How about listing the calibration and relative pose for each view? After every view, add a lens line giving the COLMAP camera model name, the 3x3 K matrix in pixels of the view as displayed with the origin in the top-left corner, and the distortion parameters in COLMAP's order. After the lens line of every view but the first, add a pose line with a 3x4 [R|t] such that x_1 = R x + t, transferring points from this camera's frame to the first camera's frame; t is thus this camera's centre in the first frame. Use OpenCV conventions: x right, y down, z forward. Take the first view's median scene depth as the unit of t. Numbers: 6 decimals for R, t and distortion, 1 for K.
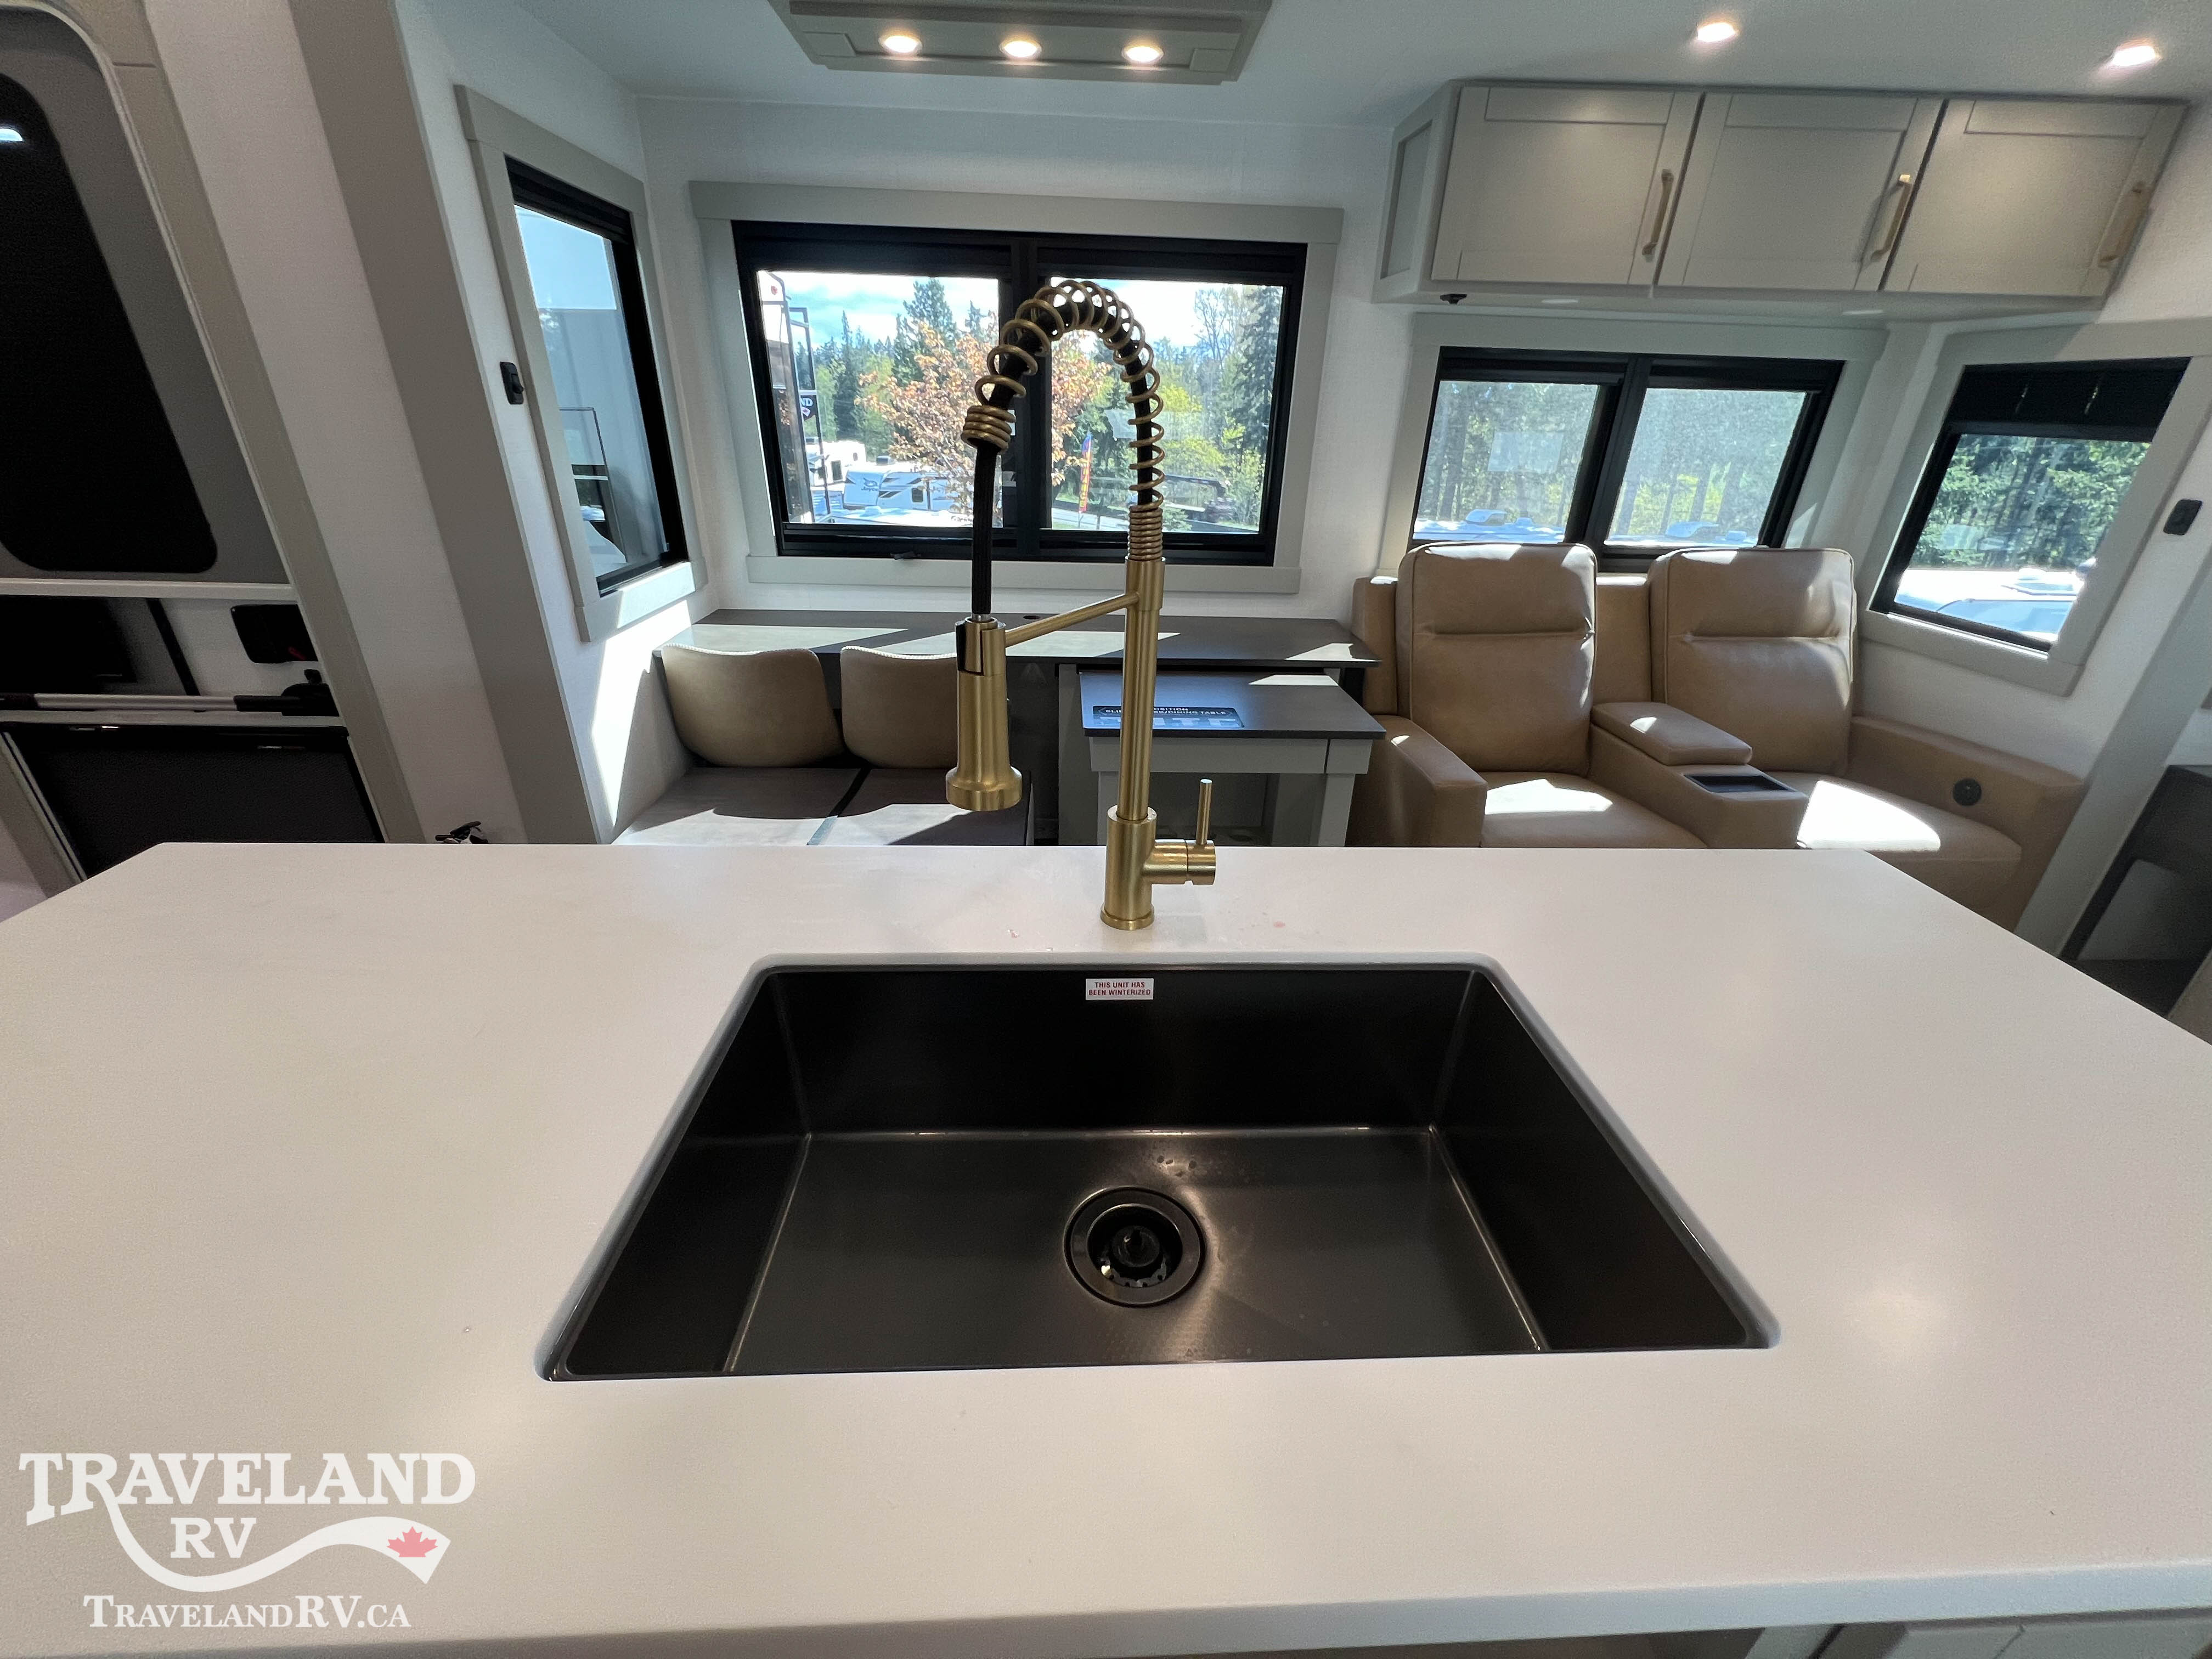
lens RADIAL K [[878.9, 0, 1101.2], [0, 878.9, 829.0], [0, 0, 1]] dist [-0.007397, -0.000044]
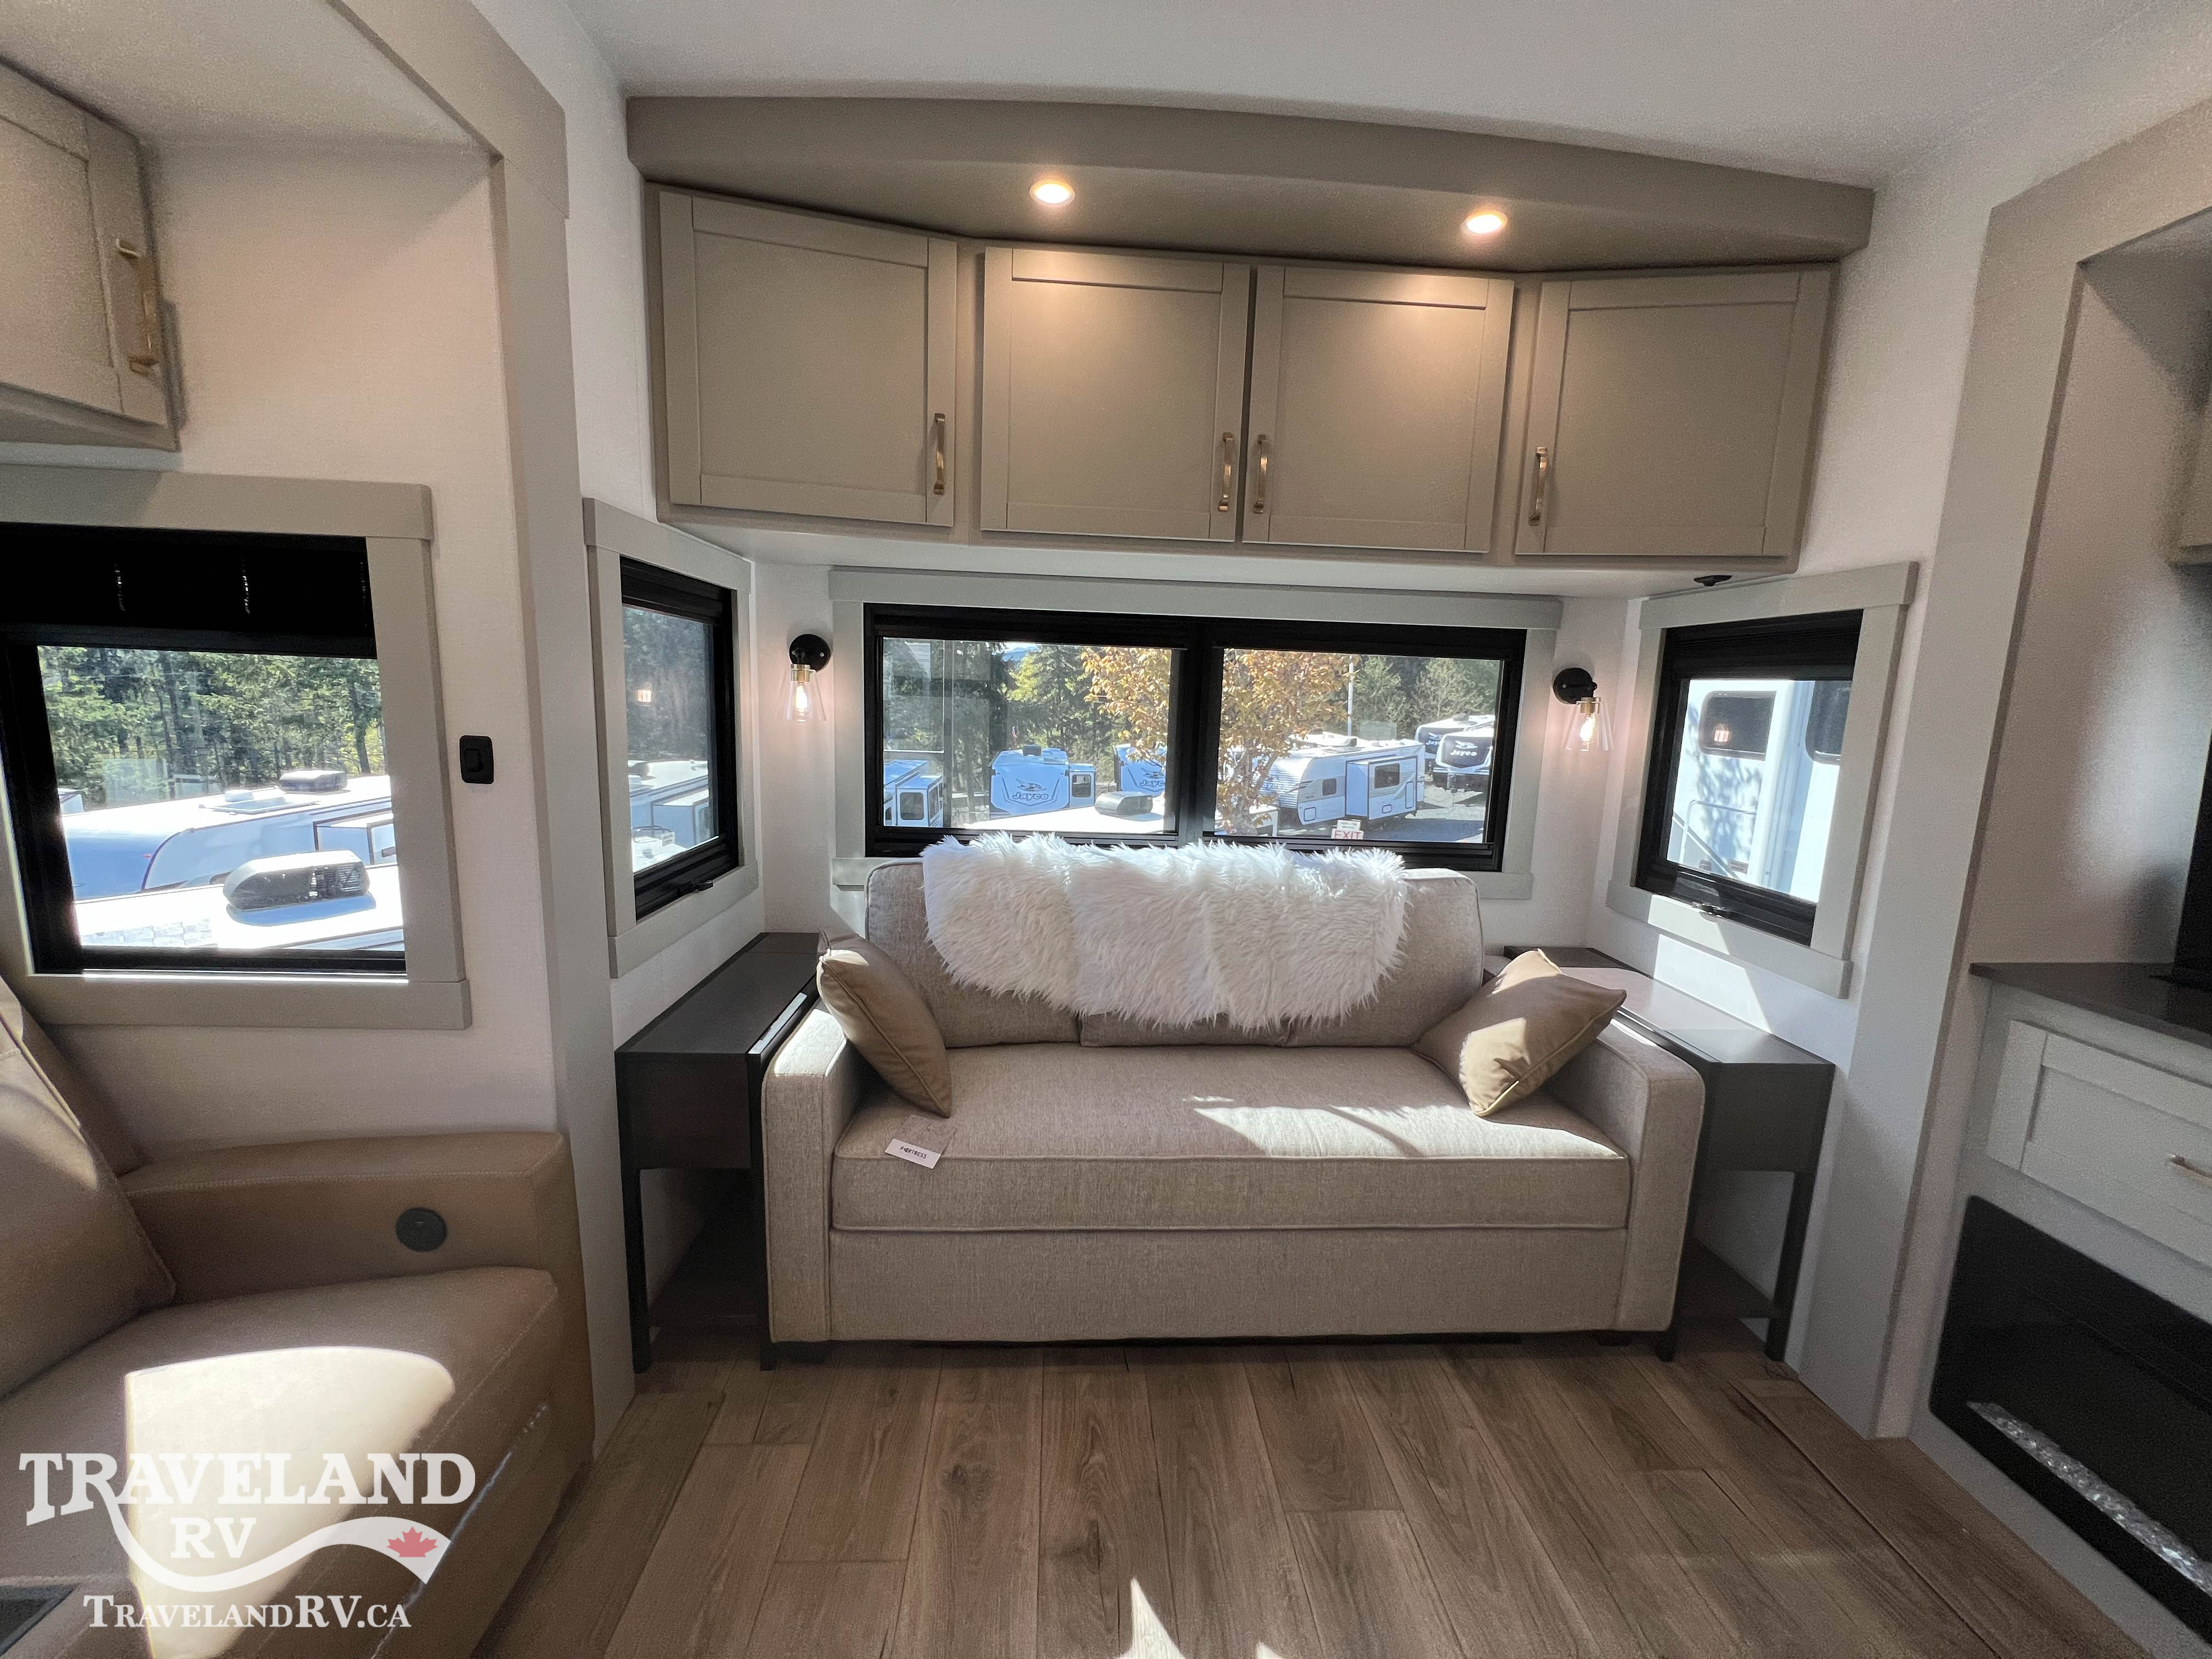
lens RADIAL K [[884.3, 0, 1108.6], [0, 884.3, 828.7], [0, 0, 1]] dist [-0.001380, 0.000088]
pose [[-0.017615, -0.176218, 0.984193, 0.414197], [0.405971, 0.898292, 0.168104, -0.172598], [-0.913716, 0.402515, 0.055716, 0.404260]]
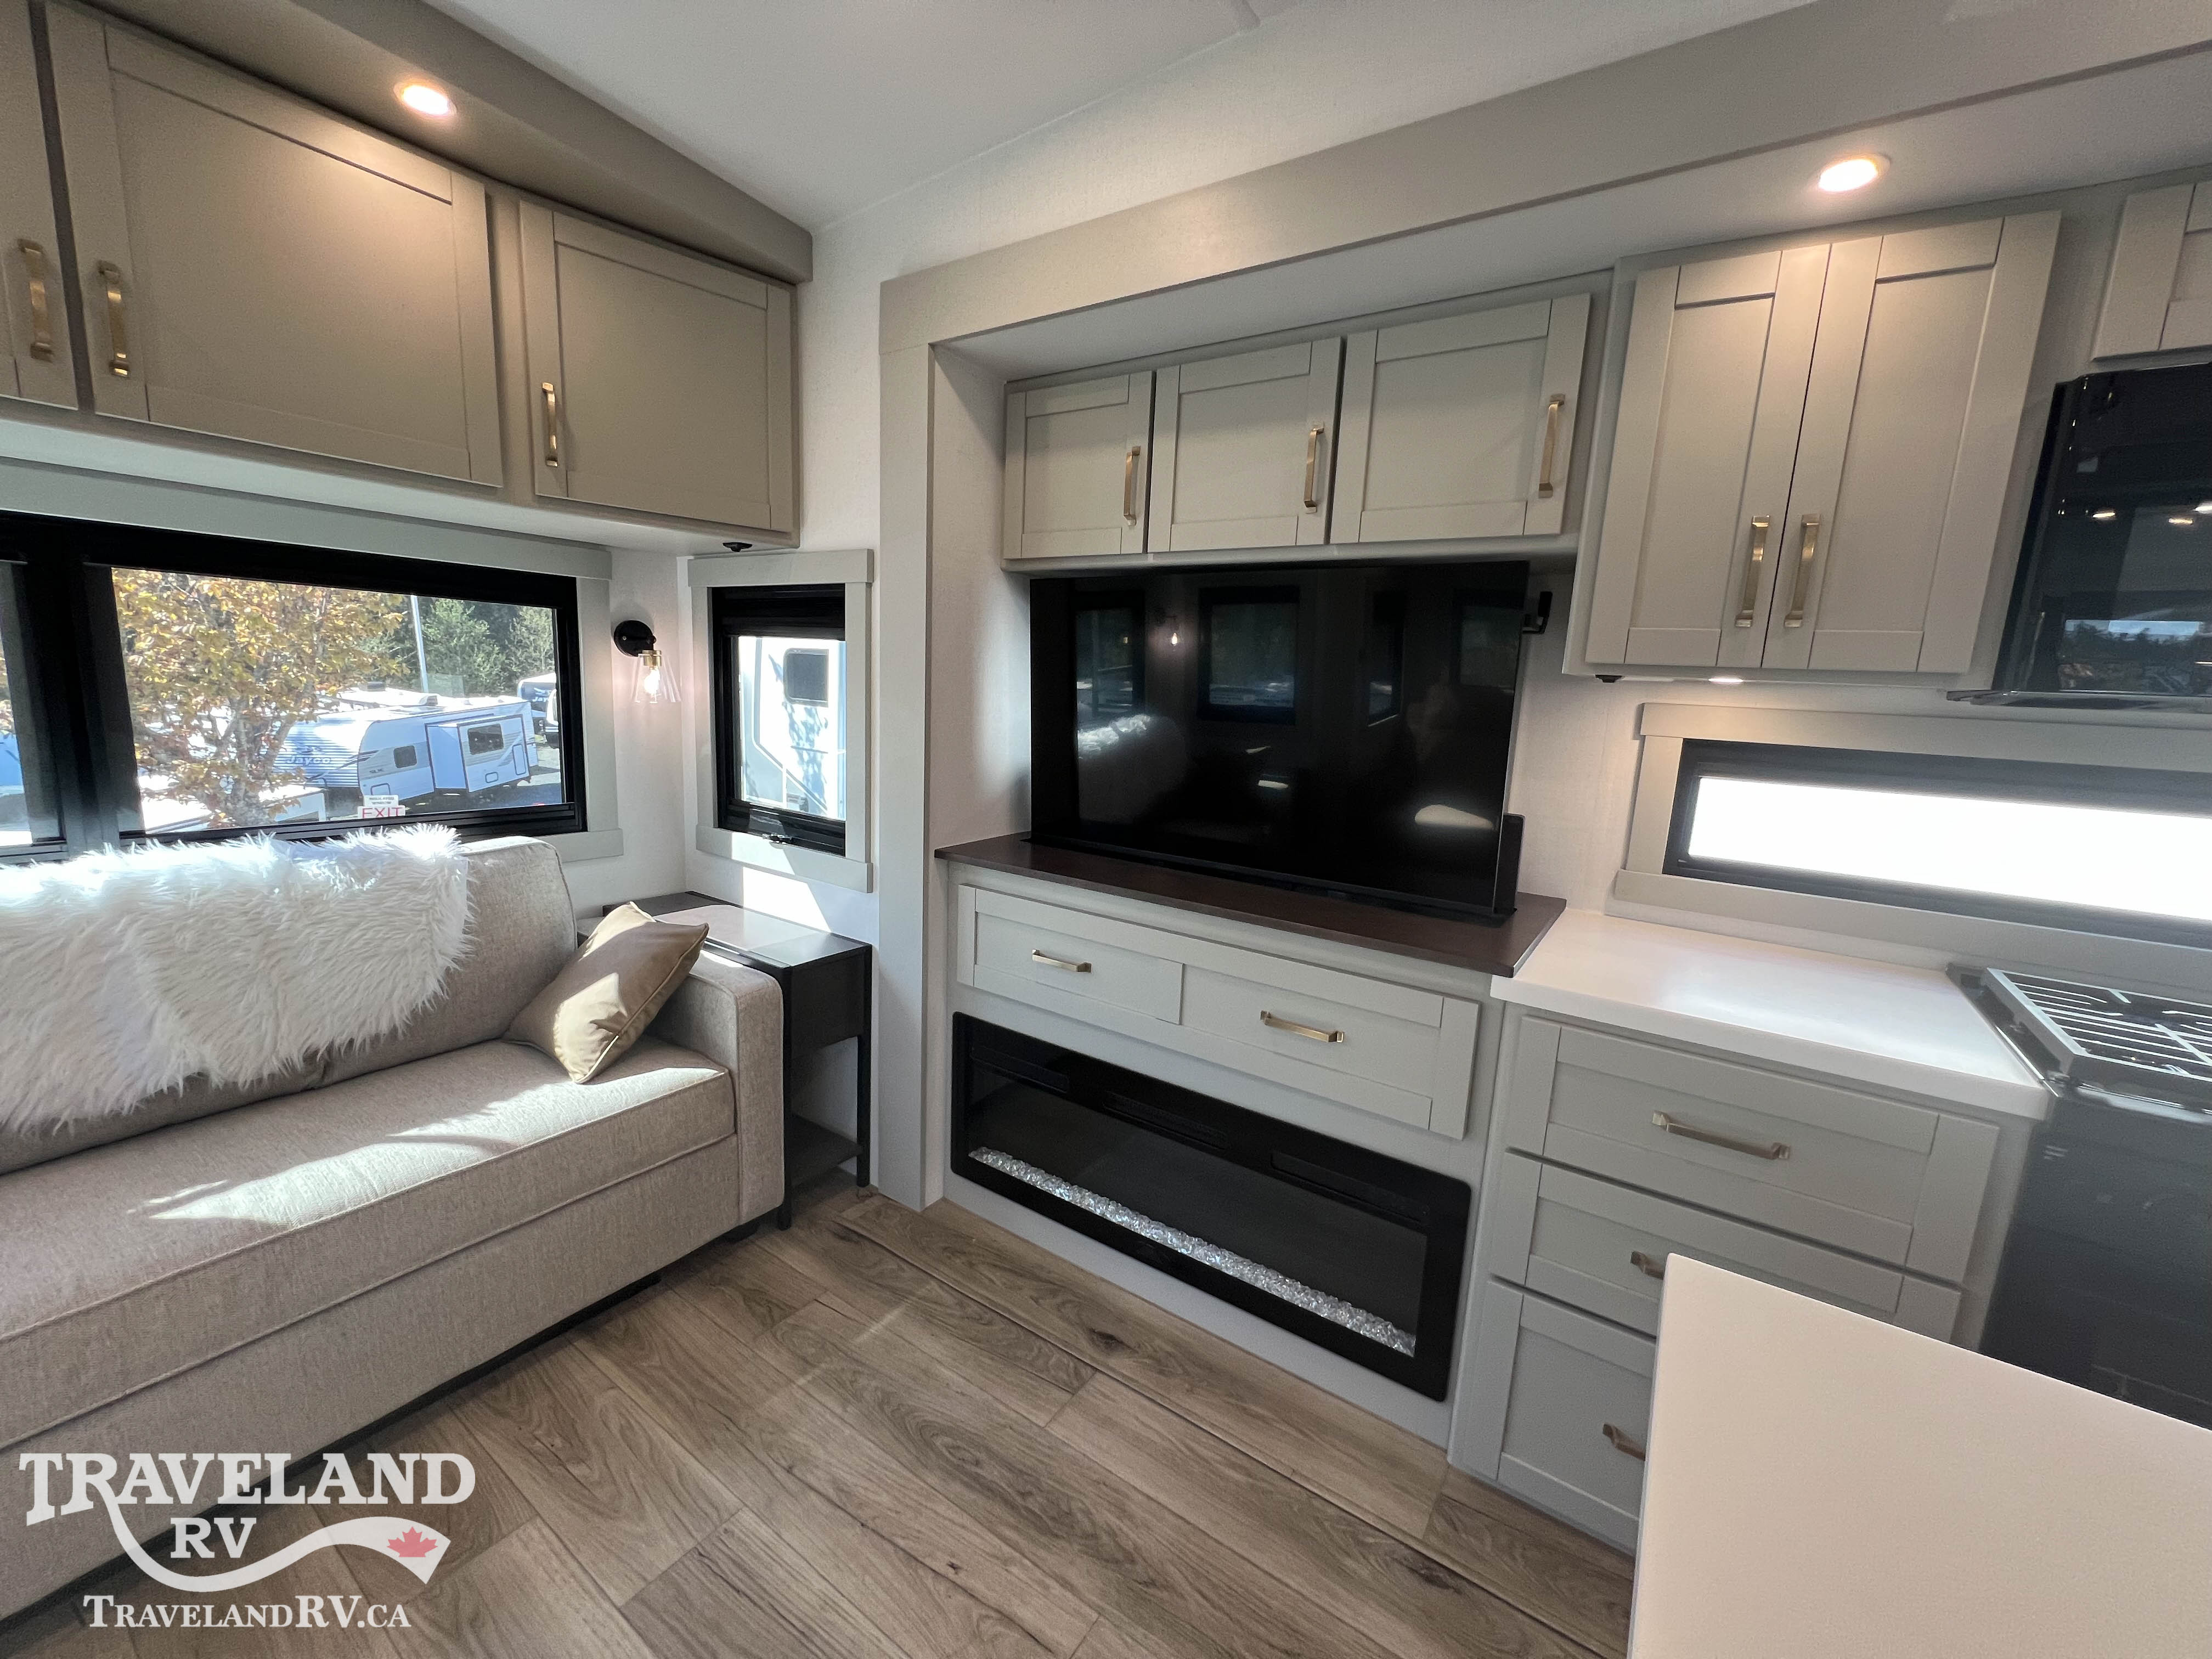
lens RADIAL K [[884.3, 0, 1108.6], [0, 884.3, 828.7], [0, 0, 1]] dist [-0.001380, 0.000088]
pose [[-0.801070, -0.157851, 0.577381, 0.369851], [0.200691, 0.837937, 0.507527, -0.157391], [-0.563923, 0.522440, -0.639568, 0.367545]]
